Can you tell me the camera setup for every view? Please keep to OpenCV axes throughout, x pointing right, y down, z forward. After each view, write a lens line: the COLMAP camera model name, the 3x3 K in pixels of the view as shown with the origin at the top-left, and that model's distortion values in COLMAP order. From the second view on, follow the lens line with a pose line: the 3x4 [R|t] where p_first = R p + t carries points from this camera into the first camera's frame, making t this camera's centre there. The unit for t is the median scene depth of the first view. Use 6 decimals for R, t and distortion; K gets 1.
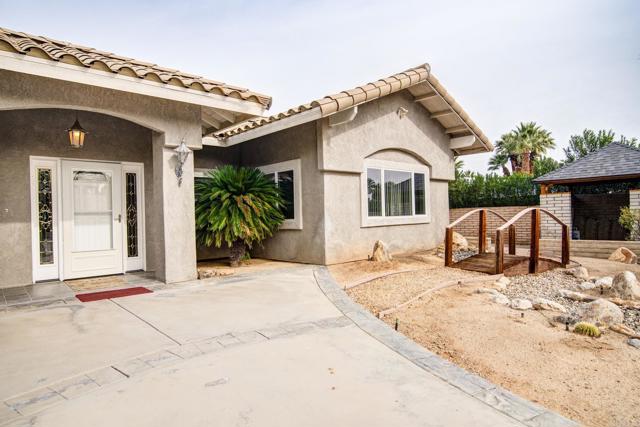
lens RADIAL K [[379.2, 0, 320.0], [0, 379.2, 213.5], [0, 0, 1]] dist [-0.007999, -0.000055]
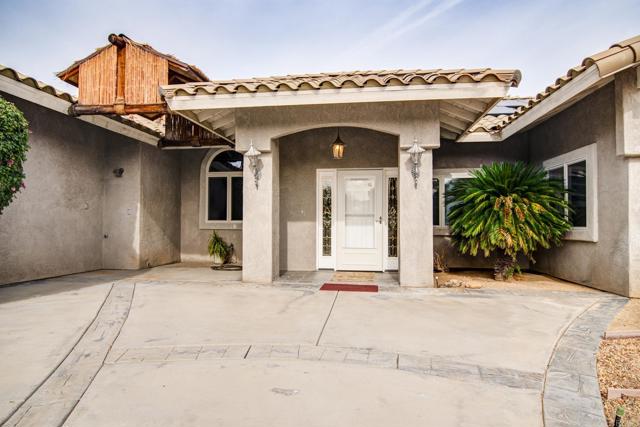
lens RADIAL K [[379.2, 0, 320.0], [0, 379.2, 213.5], [0, 0, 1]] dist [-0.007999, -0.000055]
pose [[0.640345, 0.008892, -0.768036, 0.198689], [-0.017931, 0.999834, -0.003374, 0.000500], [0.767878, 0.015932, 0.640398, 0.175346]]
